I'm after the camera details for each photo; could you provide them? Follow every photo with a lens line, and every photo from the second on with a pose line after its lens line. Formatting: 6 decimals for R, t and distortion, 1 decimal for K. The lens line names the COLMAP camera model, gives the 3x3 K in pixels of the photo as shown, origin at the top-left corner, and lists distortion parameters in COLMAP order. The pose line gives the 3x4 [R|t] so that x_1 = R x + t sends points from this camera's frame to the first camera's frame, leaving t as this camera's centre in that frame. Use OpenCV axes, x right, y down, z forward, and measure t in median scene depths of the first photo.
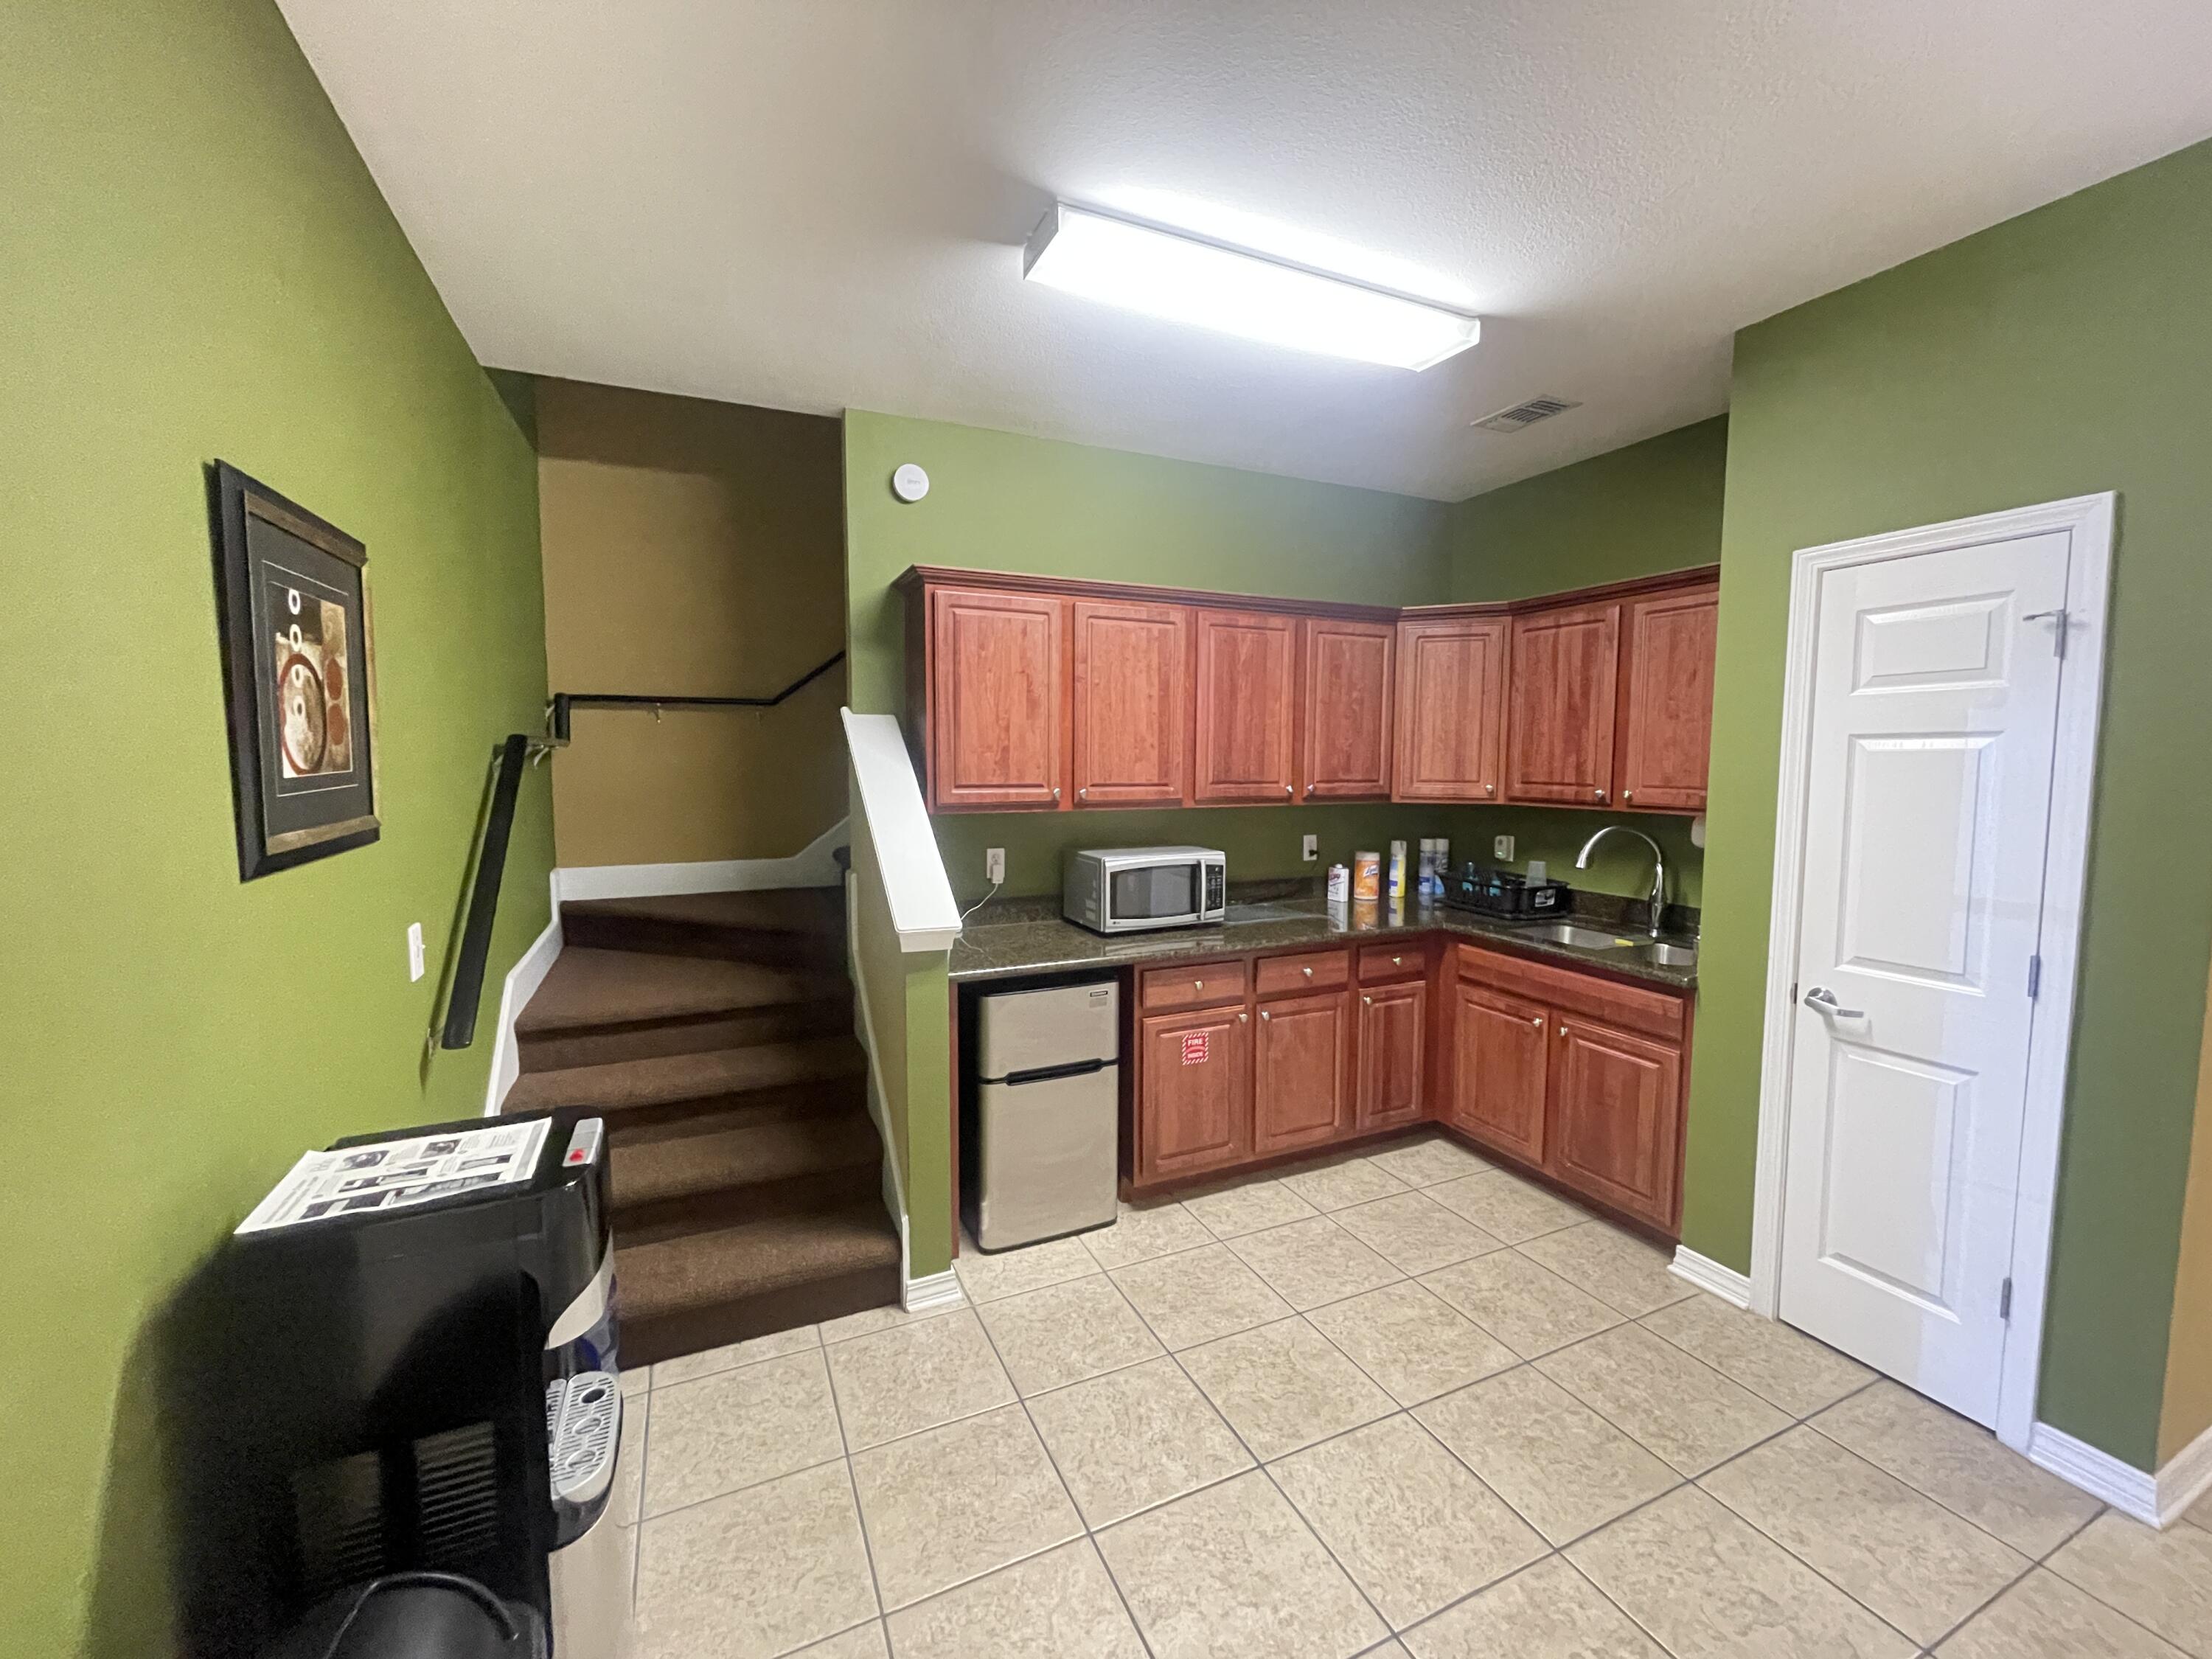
lens RADIAL K [[891.3, 0, 1099.3], [0, 891.3, 825.9], [0, 0, 1]] dist [0.000081, 0.000204]
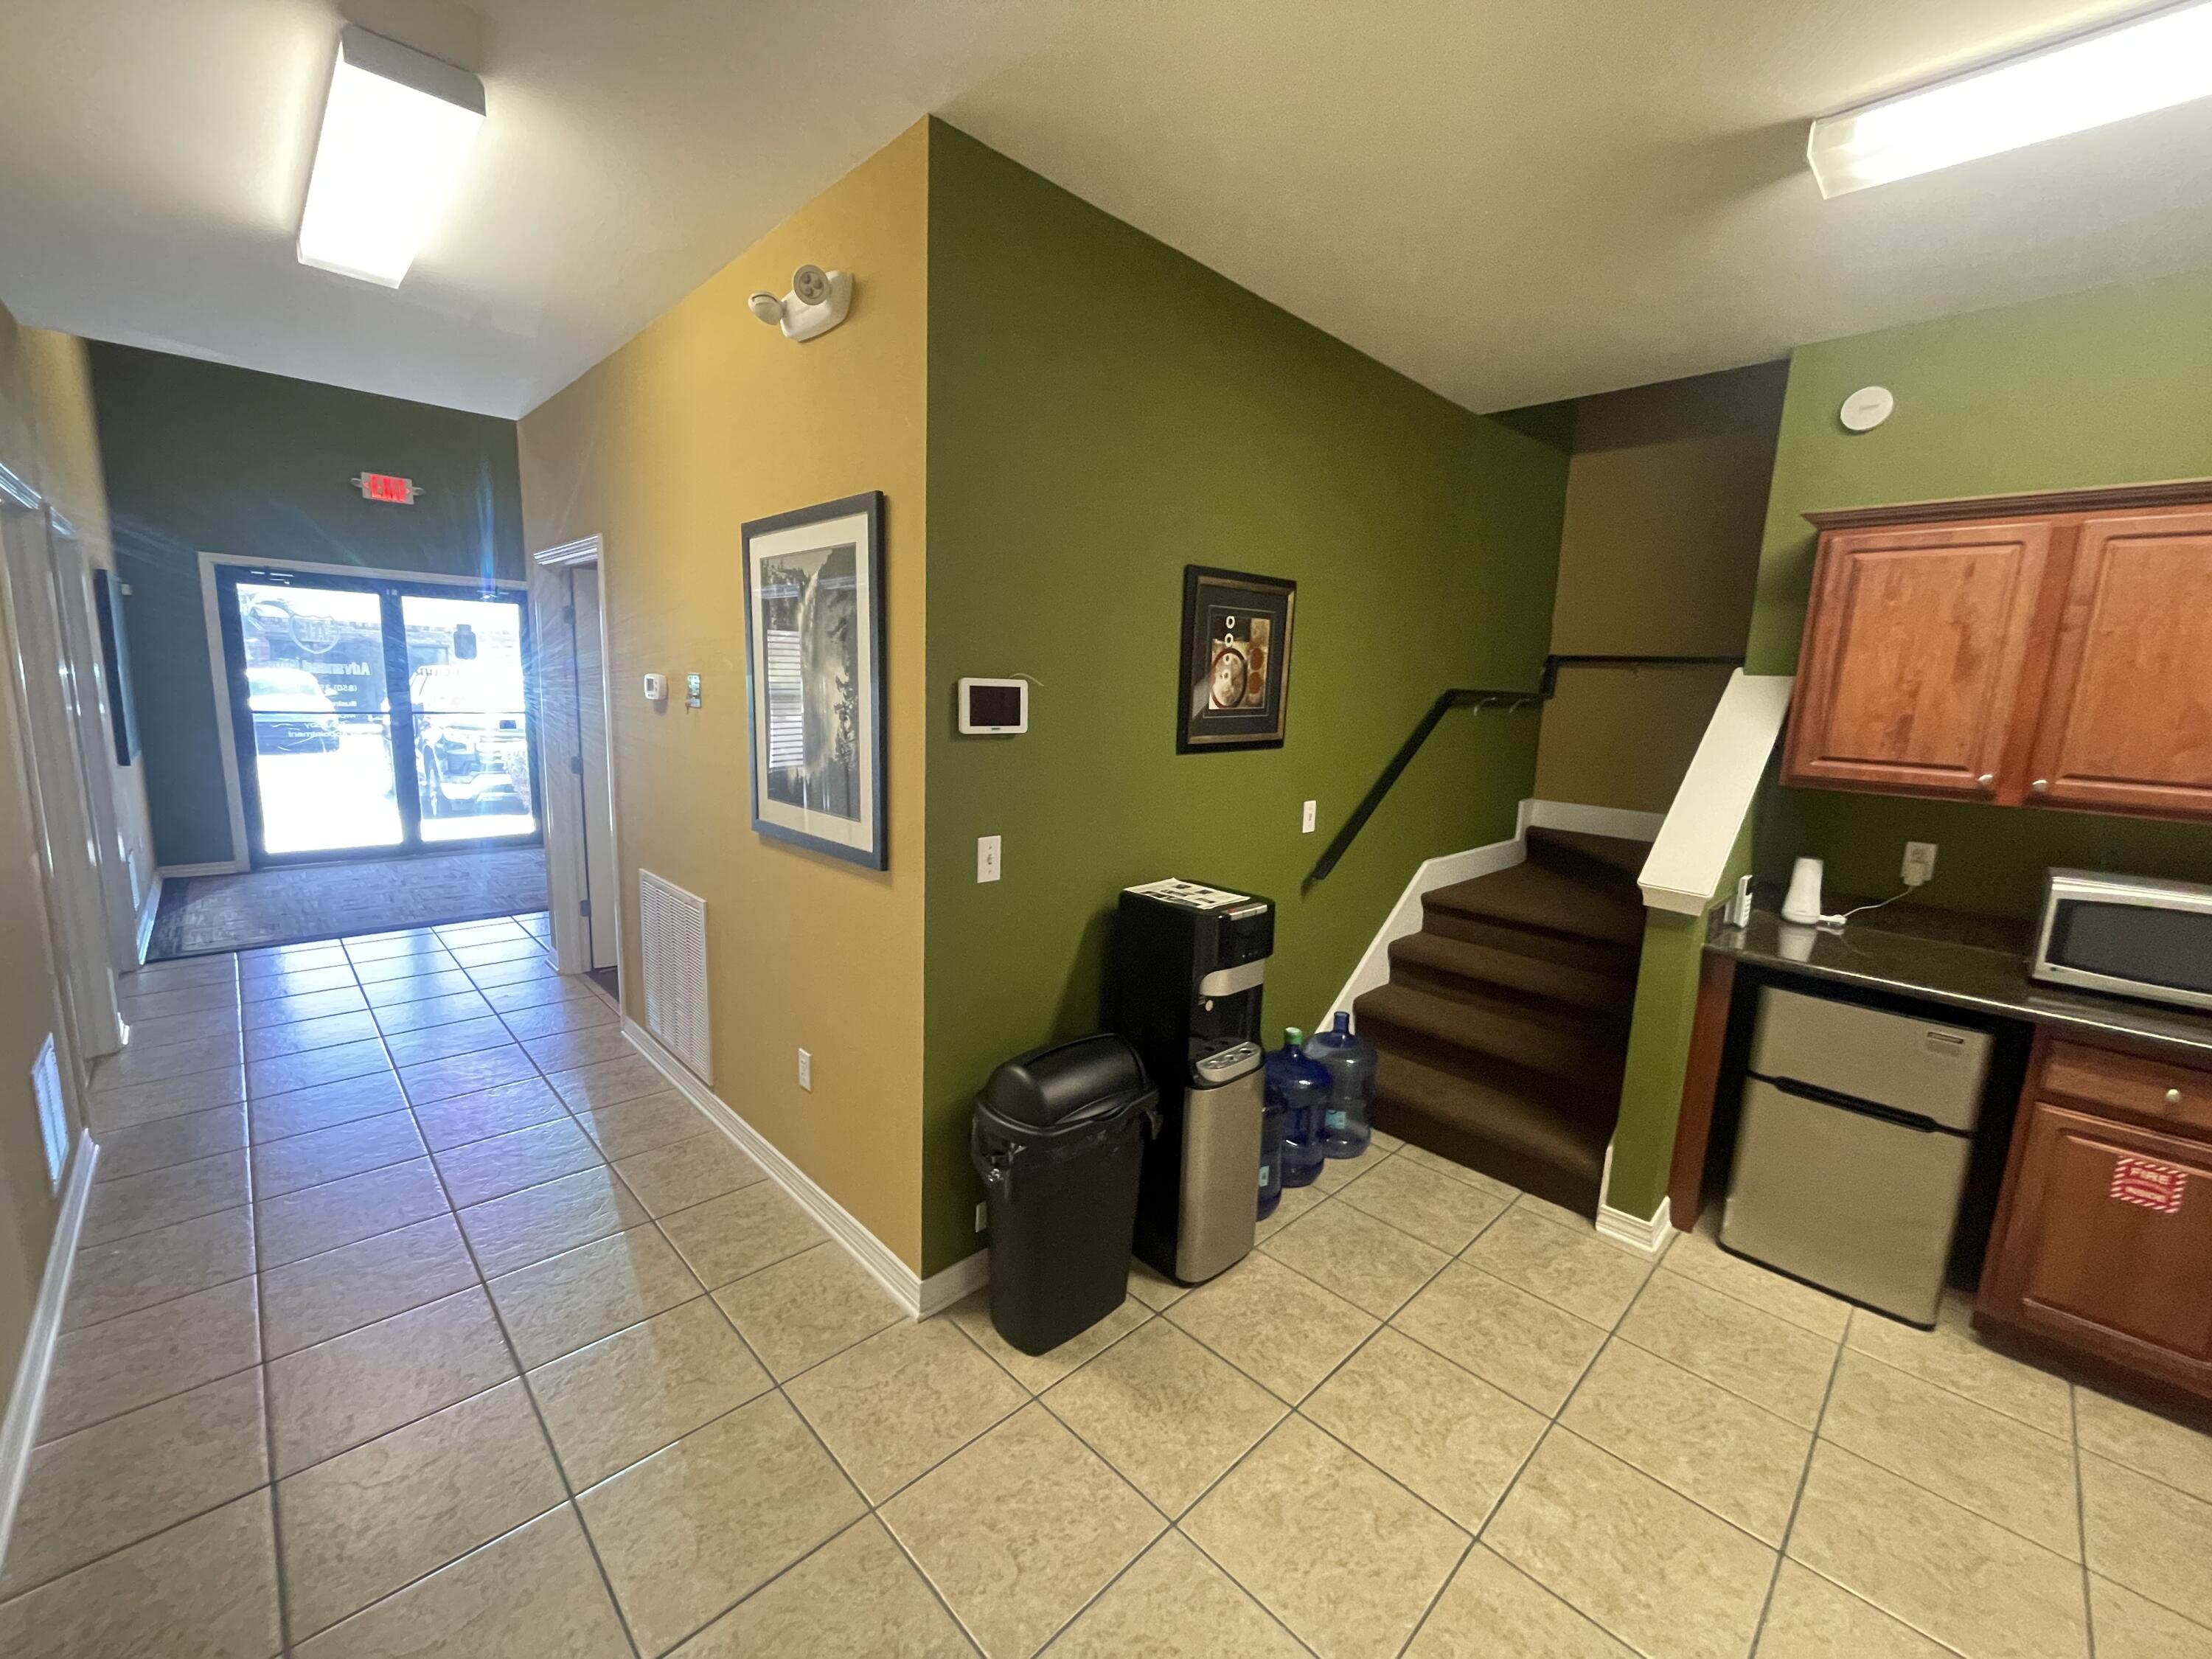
lens RADIAL K [[891.3, 0, 1099.3], [0, 891.3, 825.9], [0, 0, 1]] dist [0.000081, 0.000204]
pose [[0.335787, 0.164683, -0.927430, 0.436780], [-0.113320, 0.984509, 0.133789, -0.015140], [0.935096, 0.060172, 0.349248, 0.019589]]
